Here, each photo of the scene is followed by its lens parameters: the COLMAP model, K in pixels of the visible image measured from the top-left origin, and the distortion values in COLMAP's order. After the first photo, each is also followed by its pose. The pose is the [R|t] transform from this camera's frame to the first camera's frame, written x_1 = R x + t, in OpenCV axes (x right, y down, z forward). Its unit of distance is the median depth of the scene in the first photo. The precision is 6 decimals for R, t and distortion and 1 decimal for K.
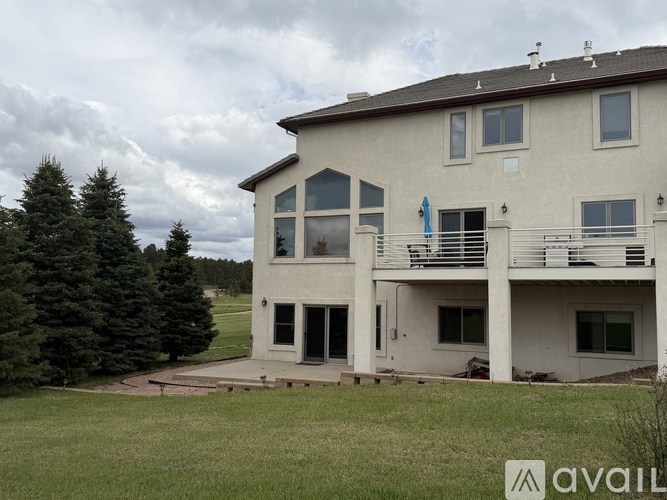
lens RADIAL K [[614.0, 0, 333.0], [0, 614.0, 252.6], [0, 0, 1]] dist [-0.013107, 0.000000]
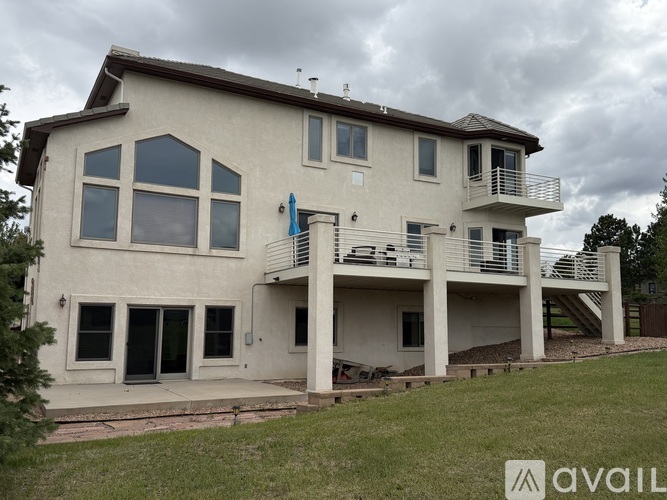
lens RADIAL K [[614.0, 0, 333.5], [0, 614.0, 248.4], [0, 0, 1]] dist [-0.013107, 0.000000]
pose [[0.536231, 0.096336, 0.838556, -0.567554], [-0.060863, 0.995293, -0.075423, 0.059101], [-0.841874, -0.010593, 0.539570, 0.397950]]
